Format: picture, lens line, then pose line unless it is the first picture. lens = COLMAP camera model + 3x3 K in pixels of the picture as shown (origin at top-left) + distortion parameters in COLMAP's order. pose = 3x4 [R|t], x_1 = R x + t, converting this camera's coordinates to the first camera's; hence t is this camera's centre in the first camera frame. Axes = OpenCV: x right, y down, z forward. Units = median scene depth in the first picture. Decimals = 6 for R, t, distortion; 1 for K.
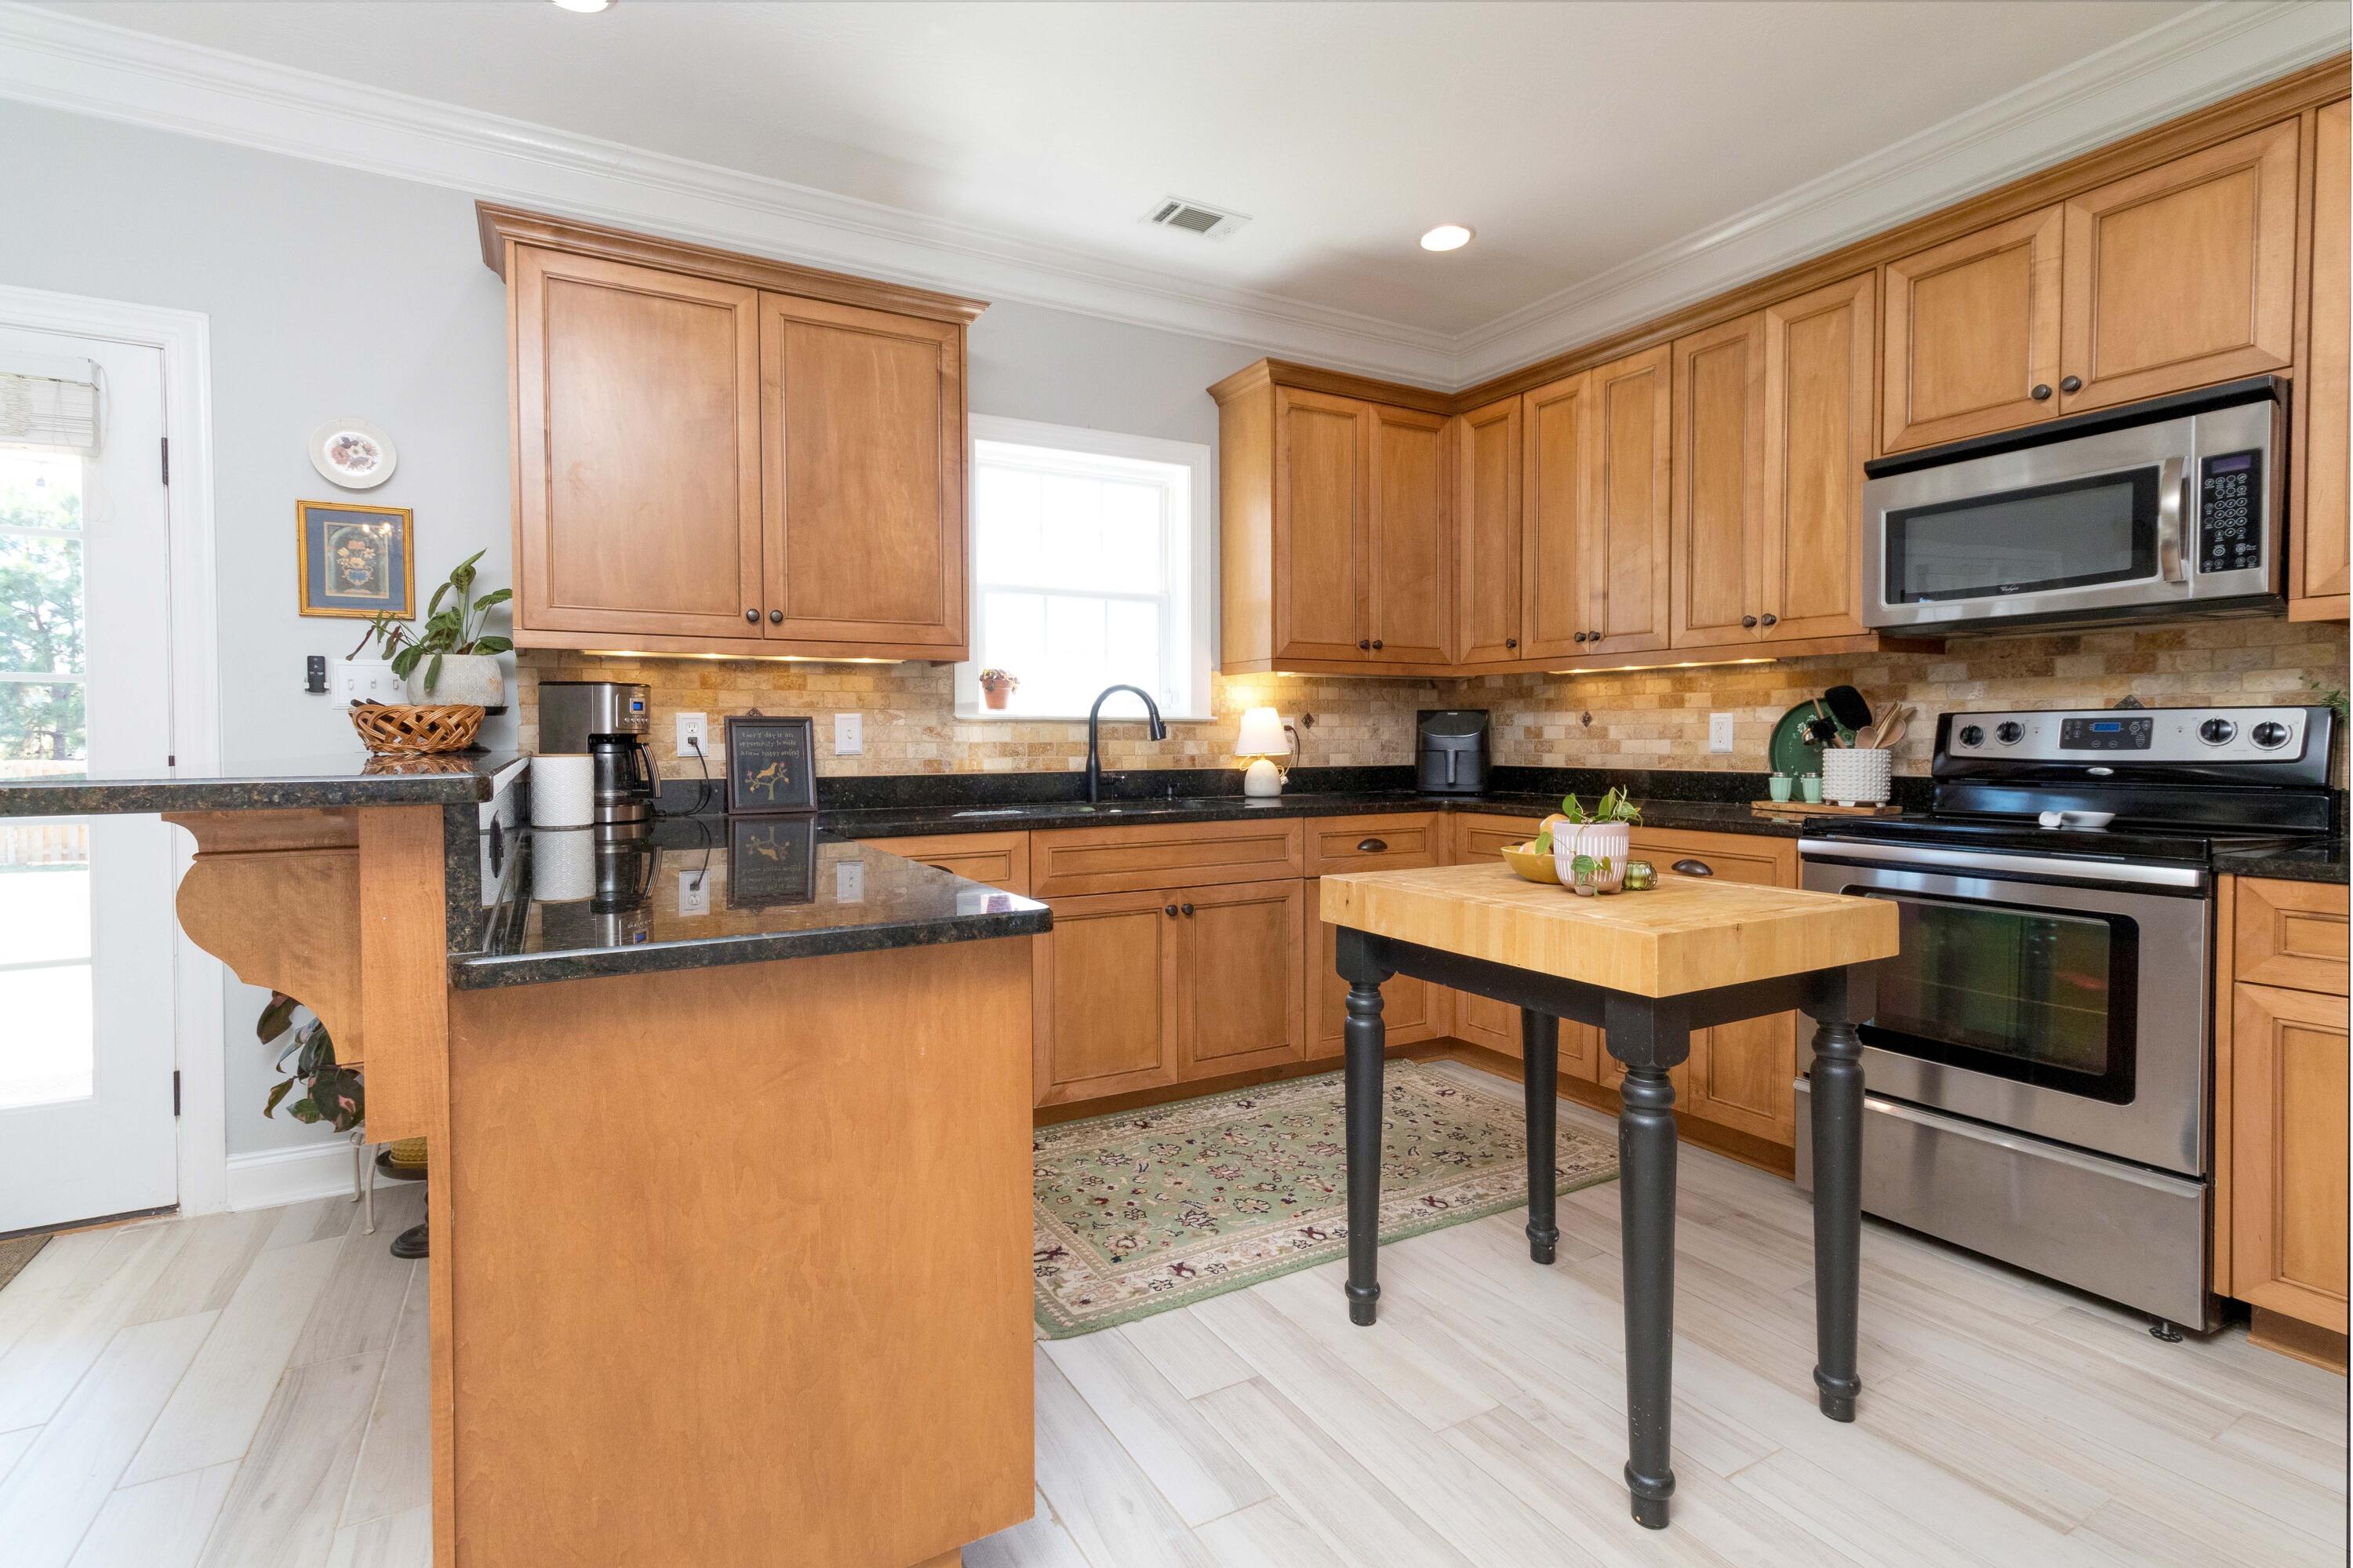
lens RADIAL K [[1103.6, 0, 1181.4], [0, 1103.6, 761.6], [0, 0, 1]] dist [0.001180, 0.000686]
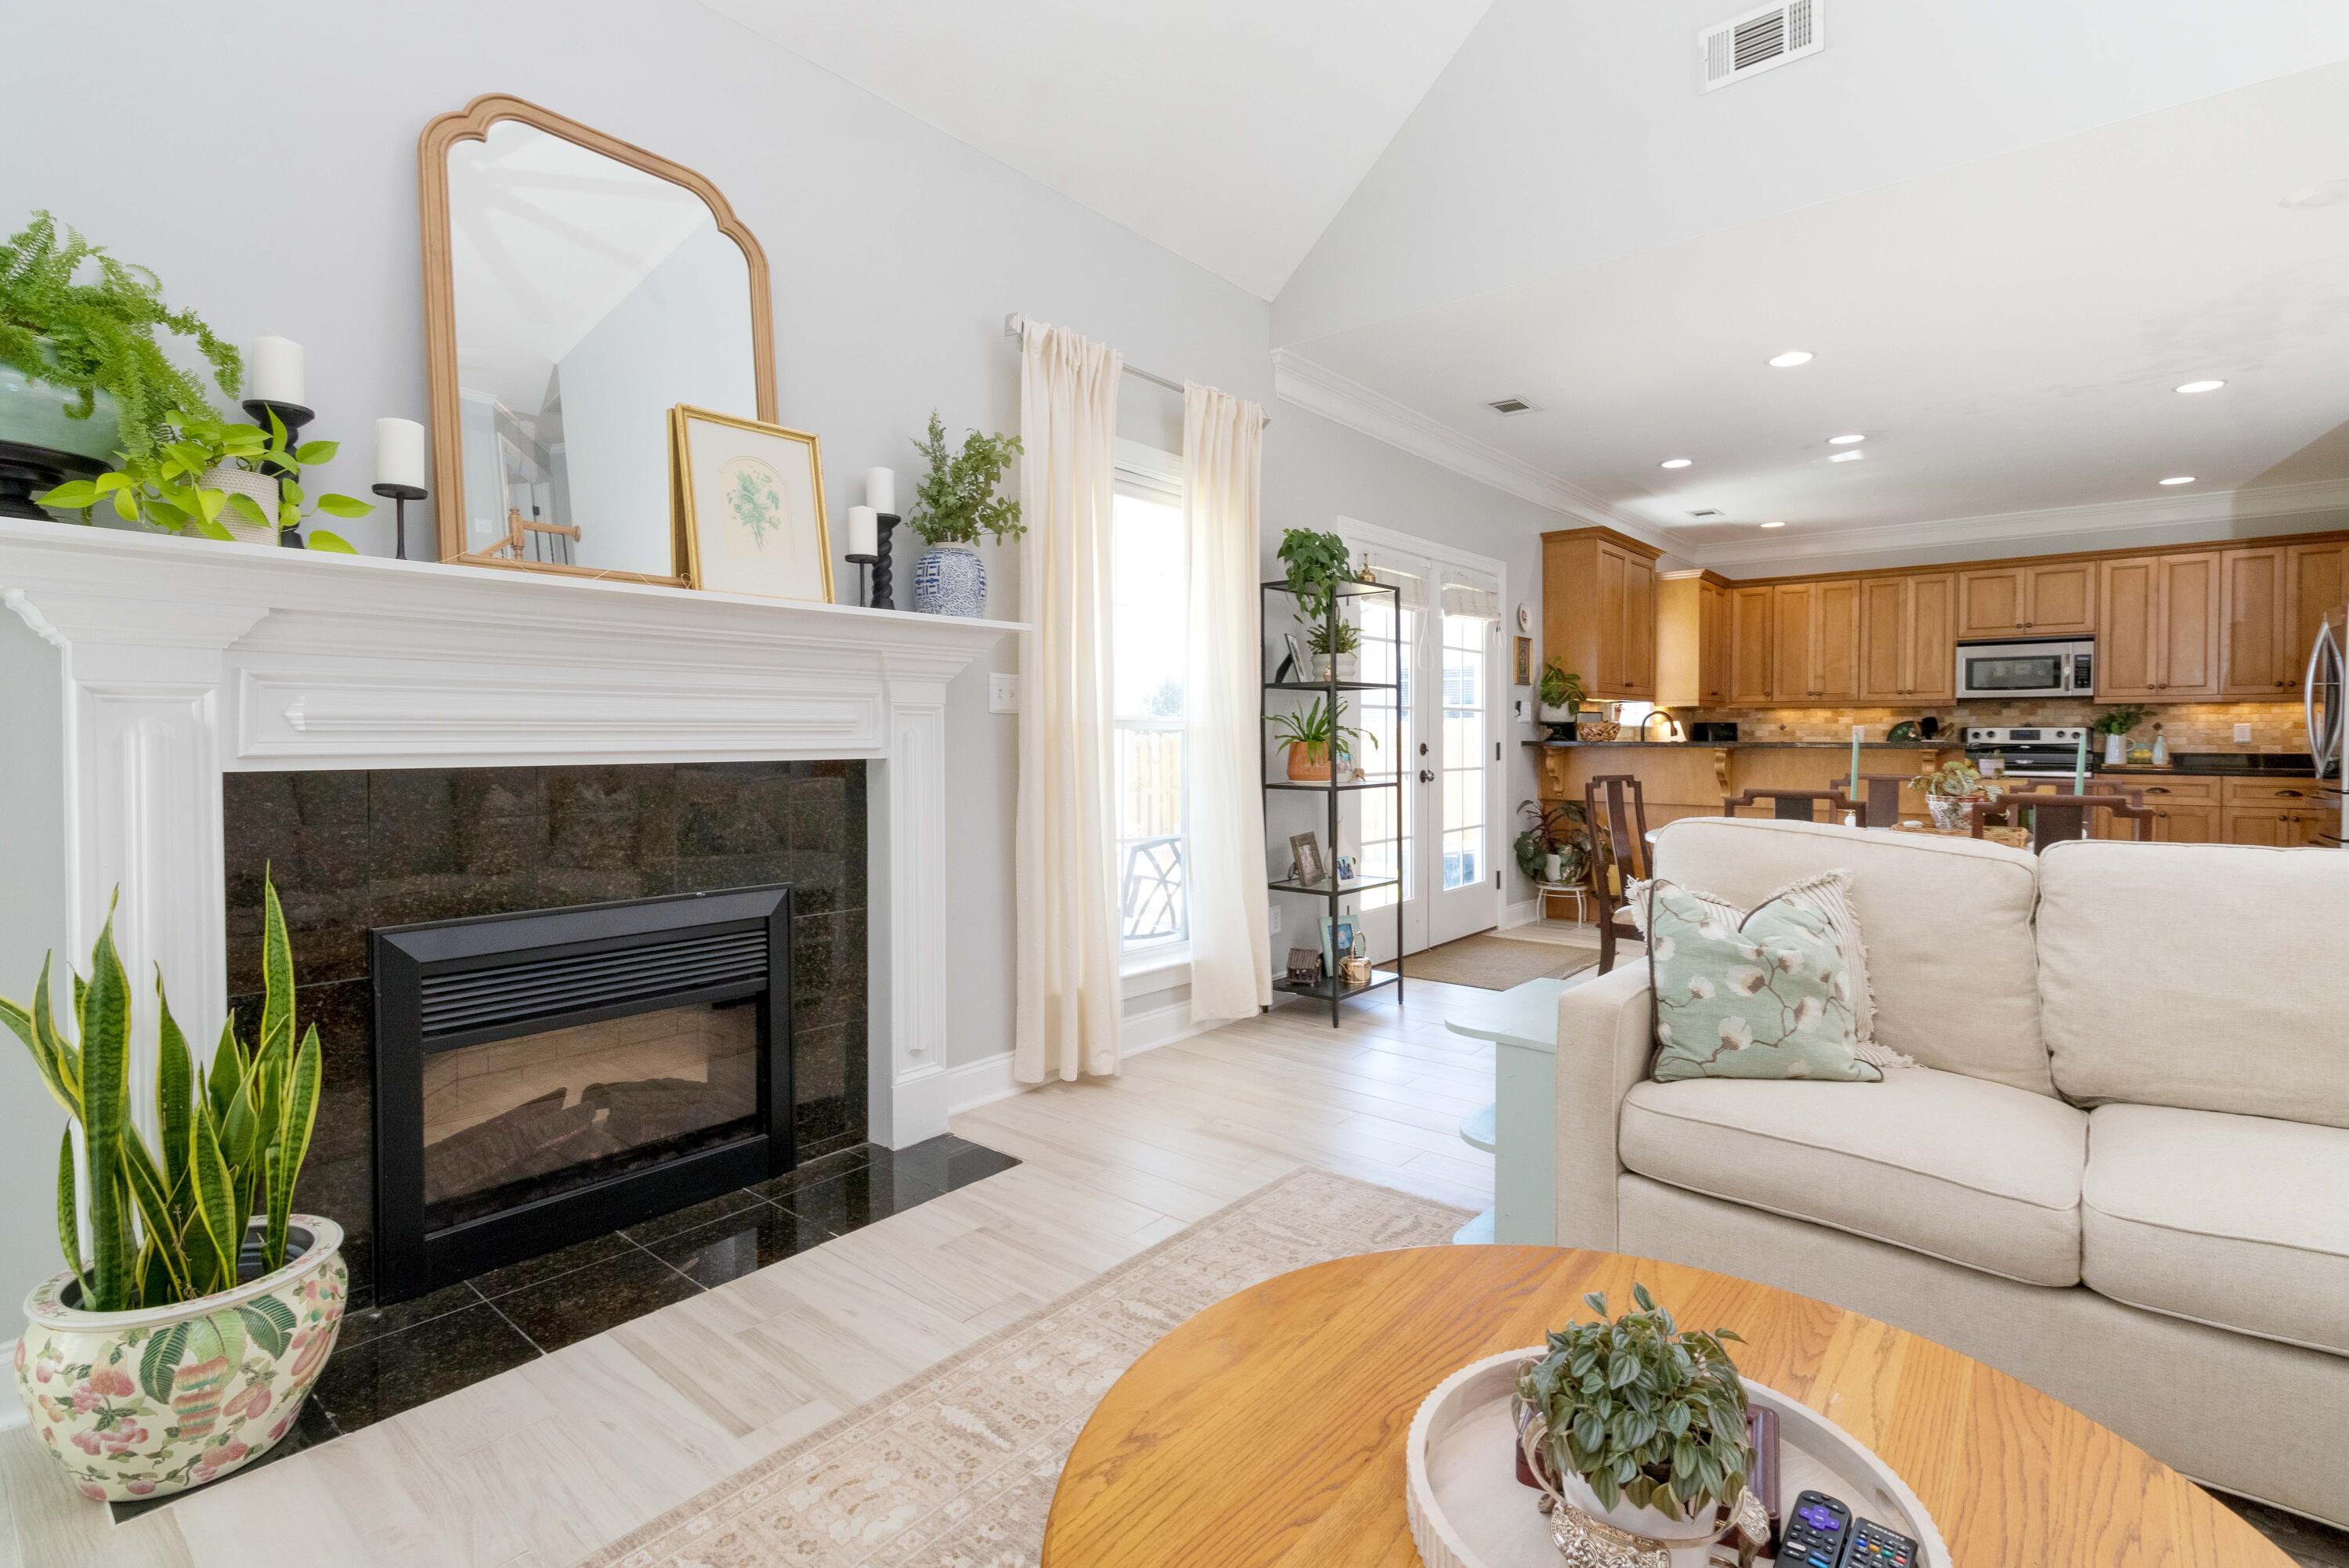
lens RADIAL K [[1093.5, 0, 1187.7], [0, 1093.5, 751.9], [0, 0, 1]] dist [0.005617, 0.000017]
pose [[0.934999, -0.001536, 0.354647, -1.881917], [0.003581, 0.999981, -0.005109, 0.022560], [-0.354633, 0.006047, 0.934986, -0.796082]]
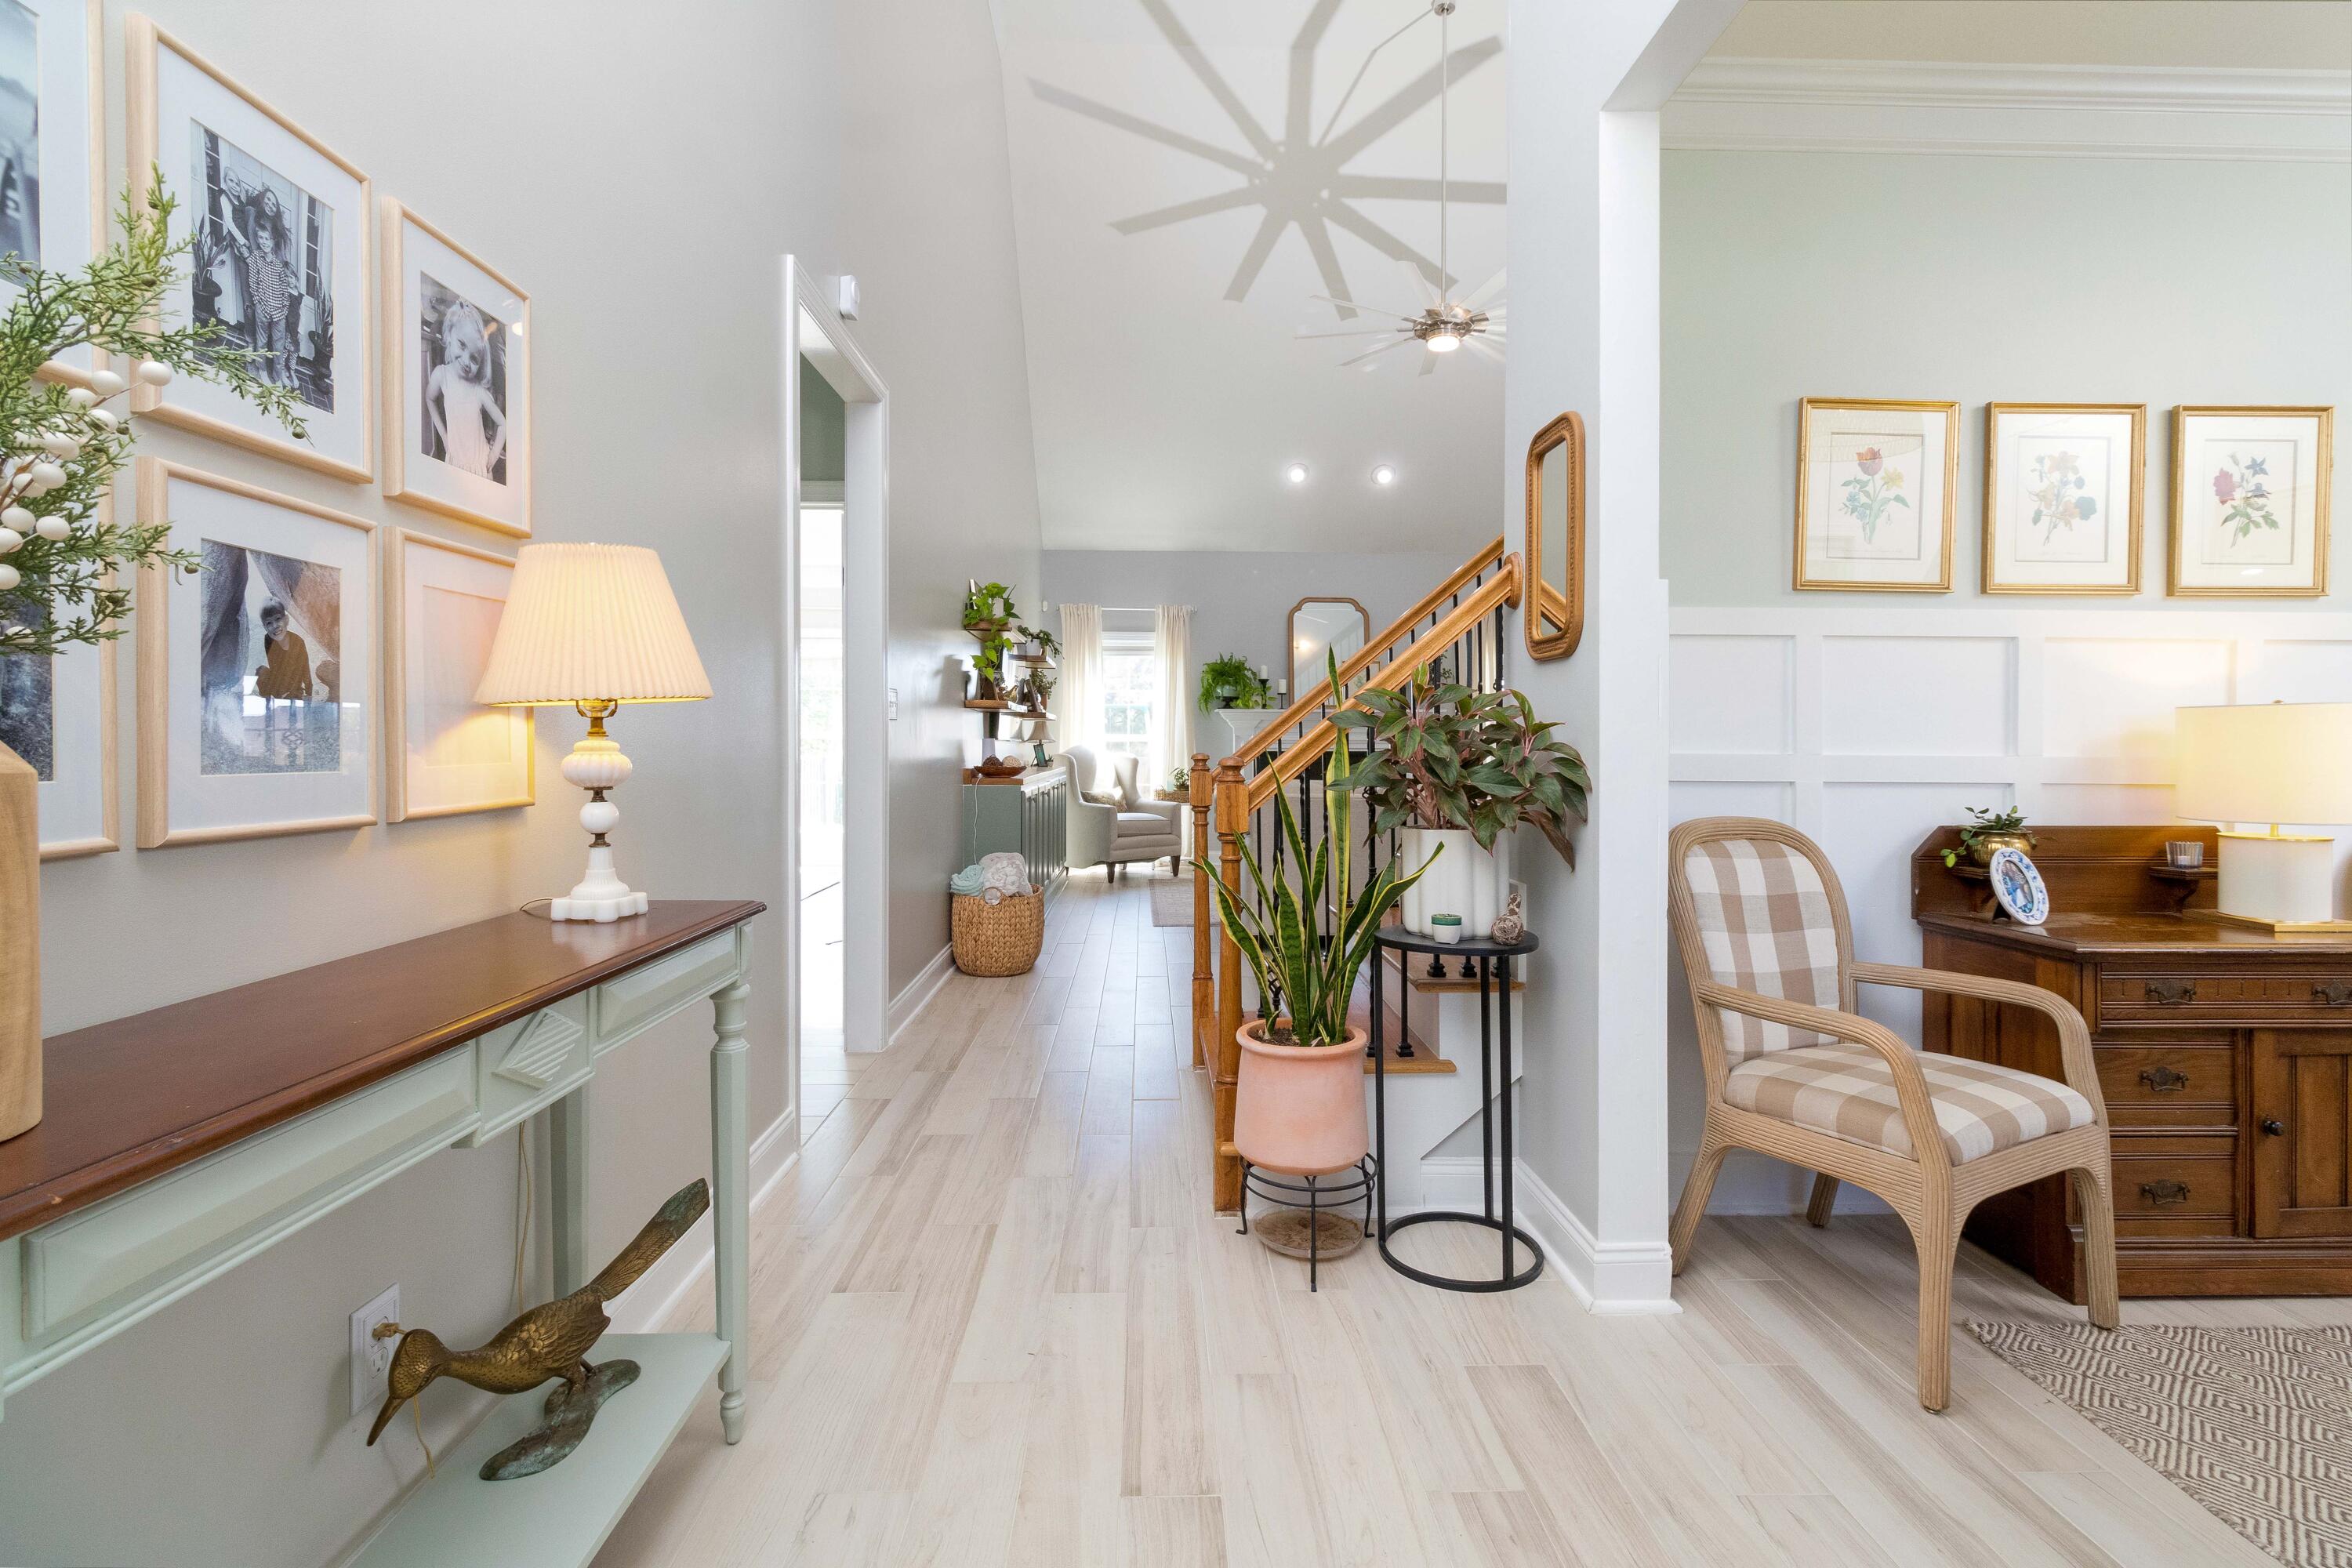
lens RADIAL K [[1065.3, 0, 1172.4], [0, 1065.3, 747.7], [0, 0, 1]] dist [-0.001760, -0.000719]
pose [[0.883695, 0.005755, -0.468027, -0.959492], [-0.013626, 0.999817, -0.013434, 0.061750], [0.467864, 0.018249, 0.883612, -2.816076]]
